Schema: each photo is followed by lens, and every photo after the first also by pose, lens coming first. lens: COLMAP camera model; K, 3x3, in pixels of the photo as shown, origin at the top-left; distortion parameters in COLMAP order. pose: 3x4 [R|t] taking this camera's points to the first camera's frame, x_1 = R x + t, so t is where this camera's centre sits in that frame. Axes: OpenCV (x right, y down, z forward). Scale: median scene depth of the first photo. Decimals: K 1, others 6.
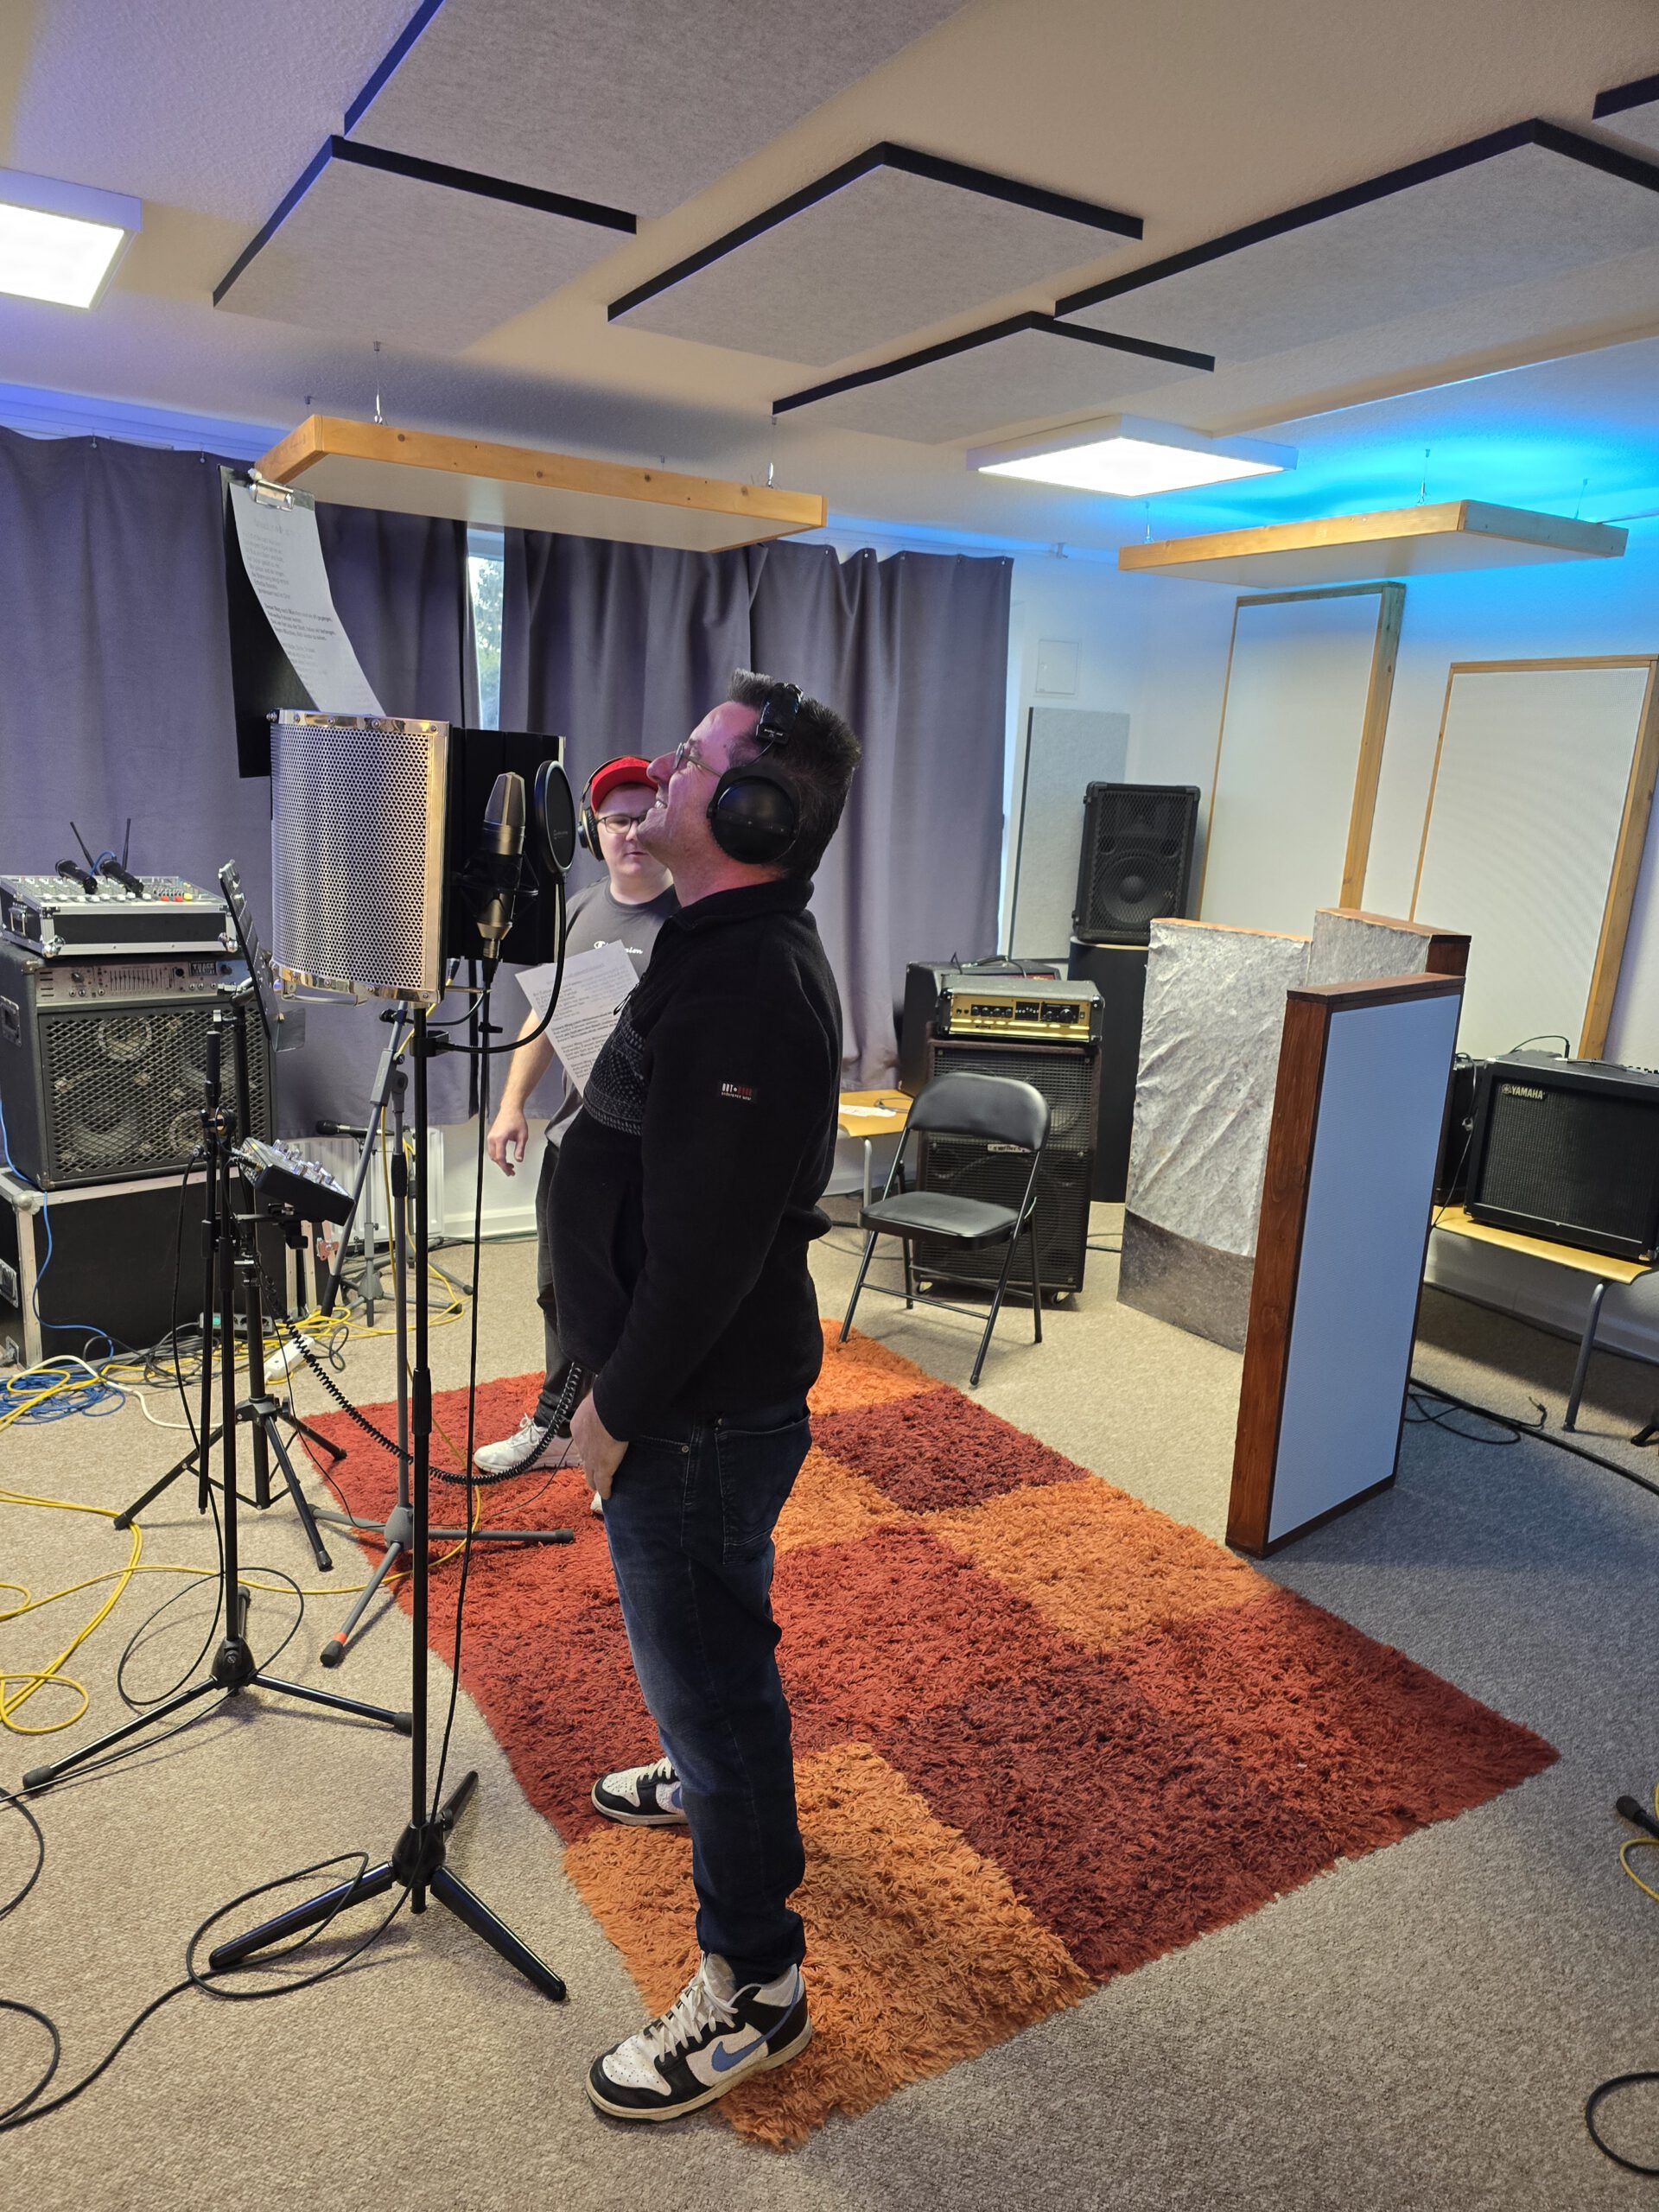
lens RADIAL K [[1457.5, 0, 817.8], [0, 1457.5, 1104.0], [0, 0, 1]] dist [0.083863, -0.090215]
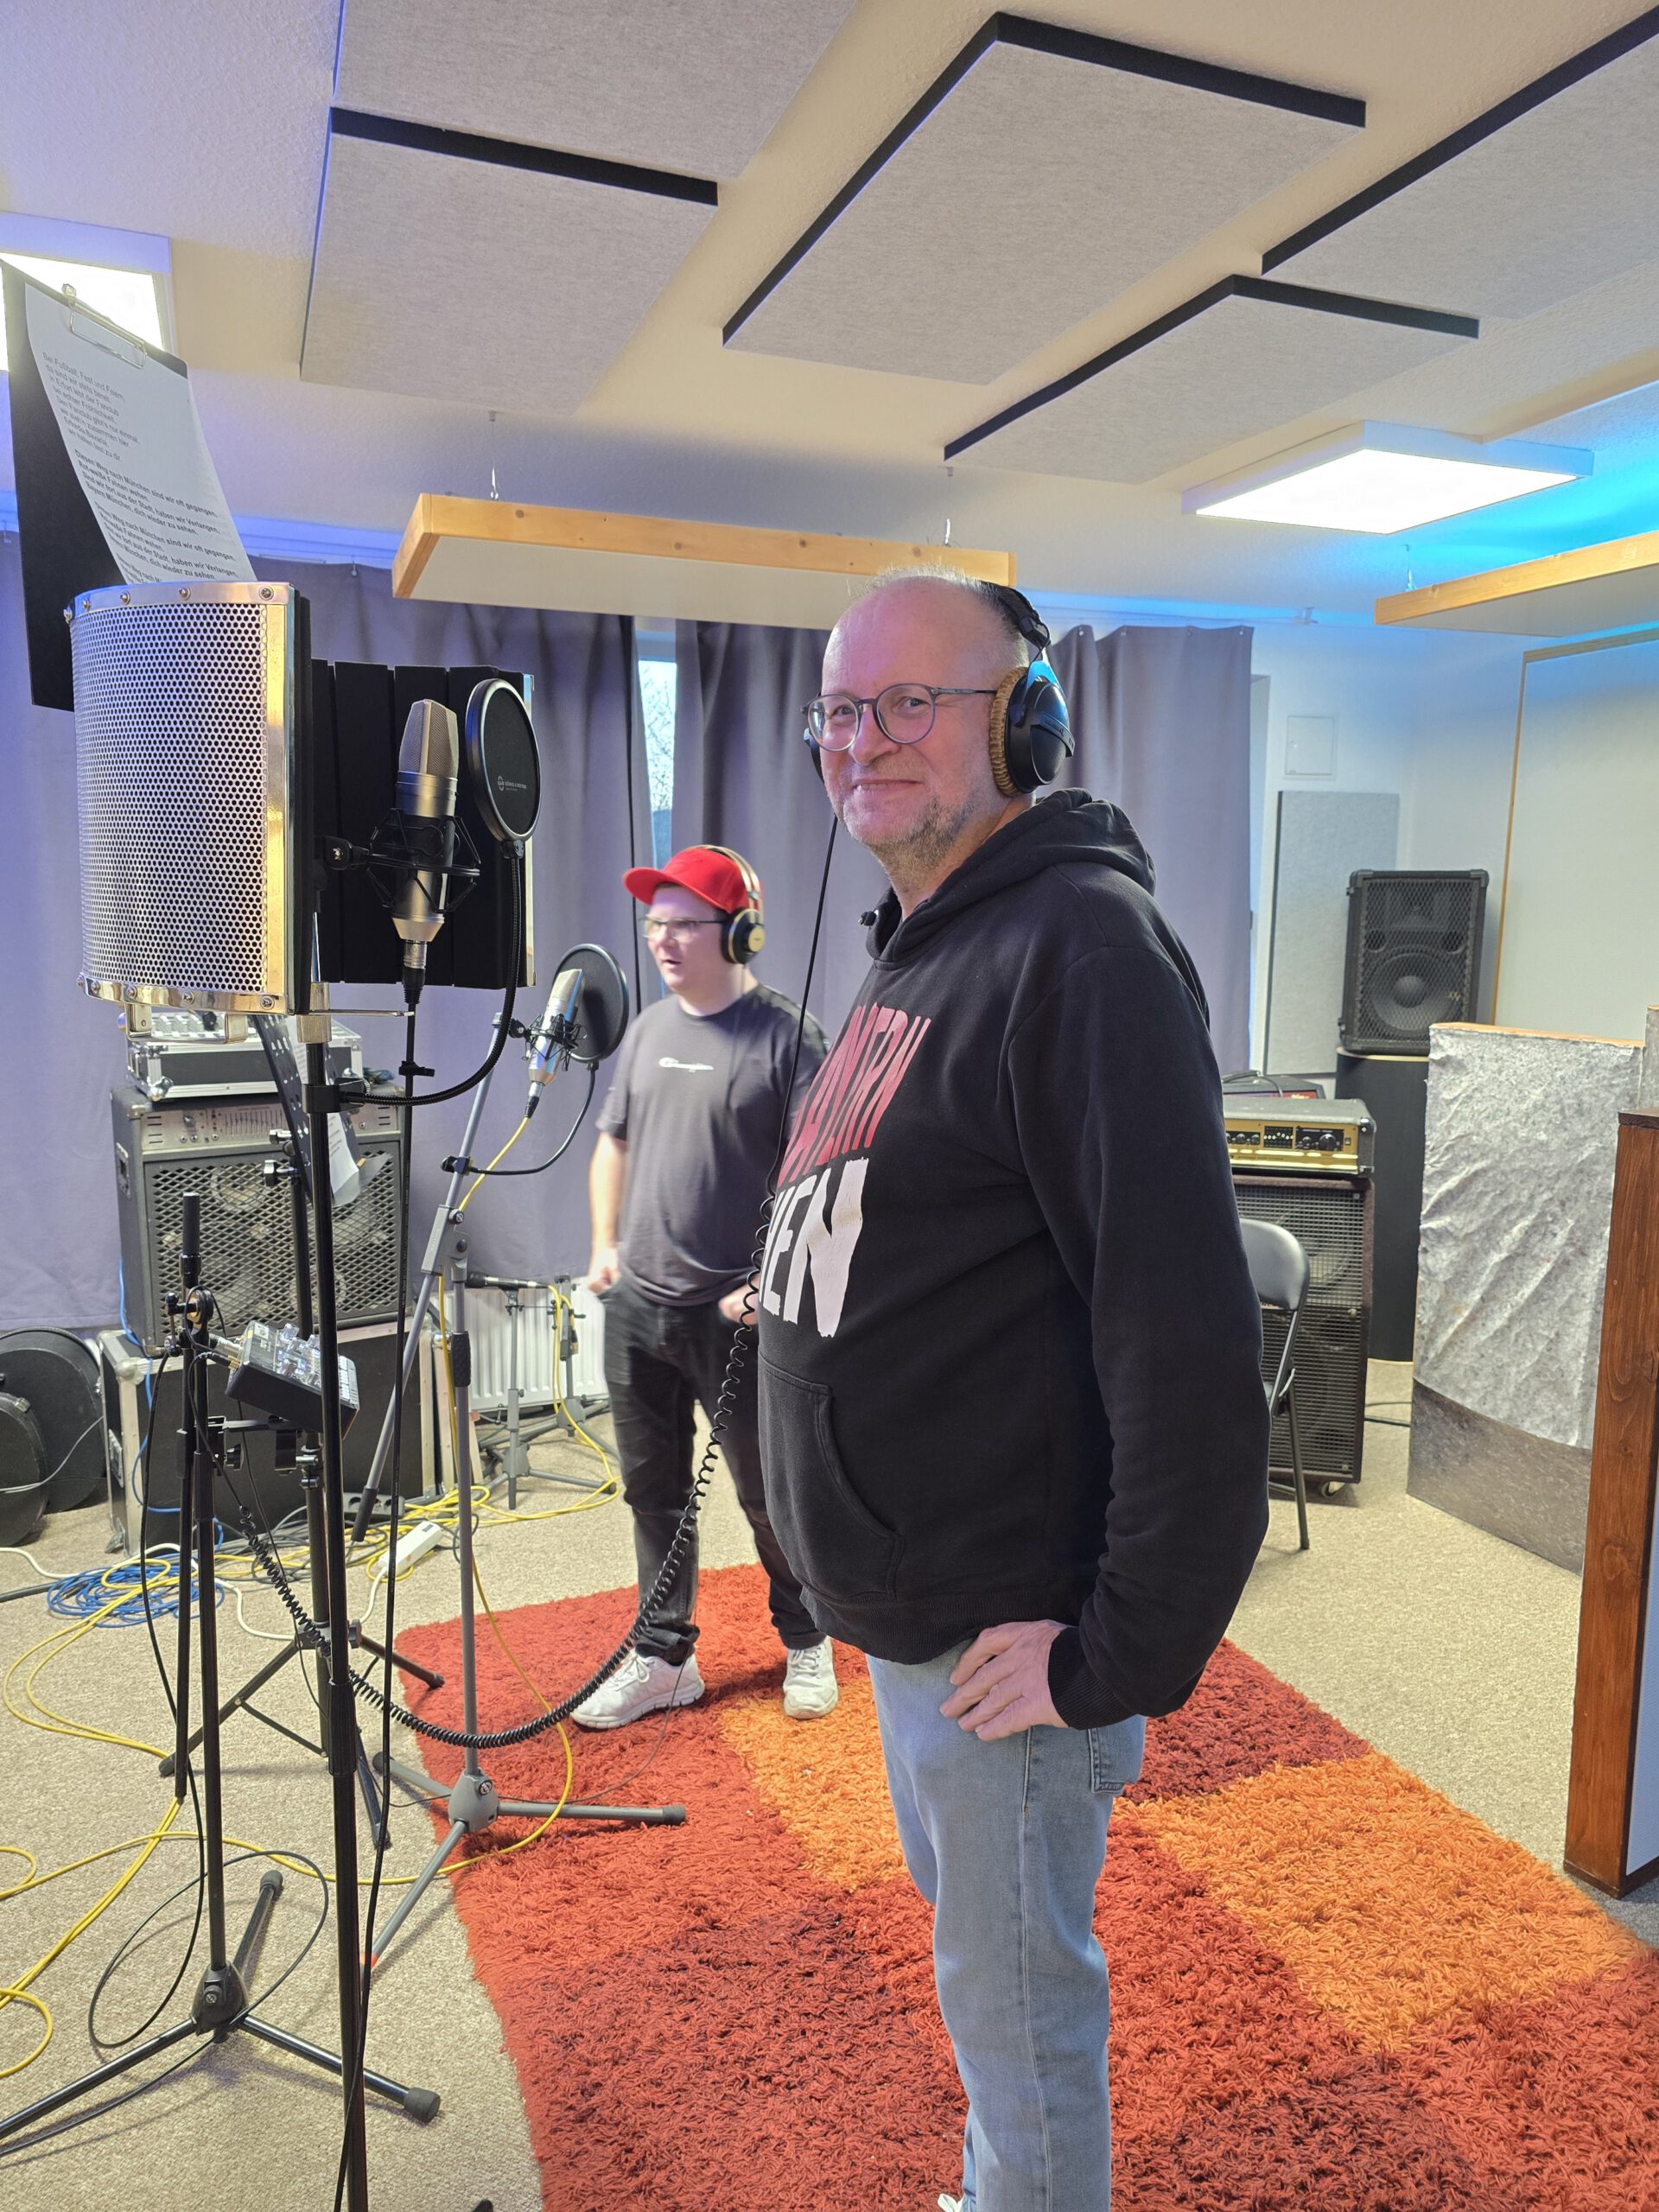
lens RADIAL K [[1509.5, 0, 829.5], [0, 1509.5, 1106.0], [0, 0, 1]] dist [0.054979, -0.048347]
pose [[0.986766, -0.018952, -0.161037, 0.040254], [0.005667, 0.996570, -0.082558, -0.015328], [0.162049, 0.080553, 0.983489, 0.140761]]
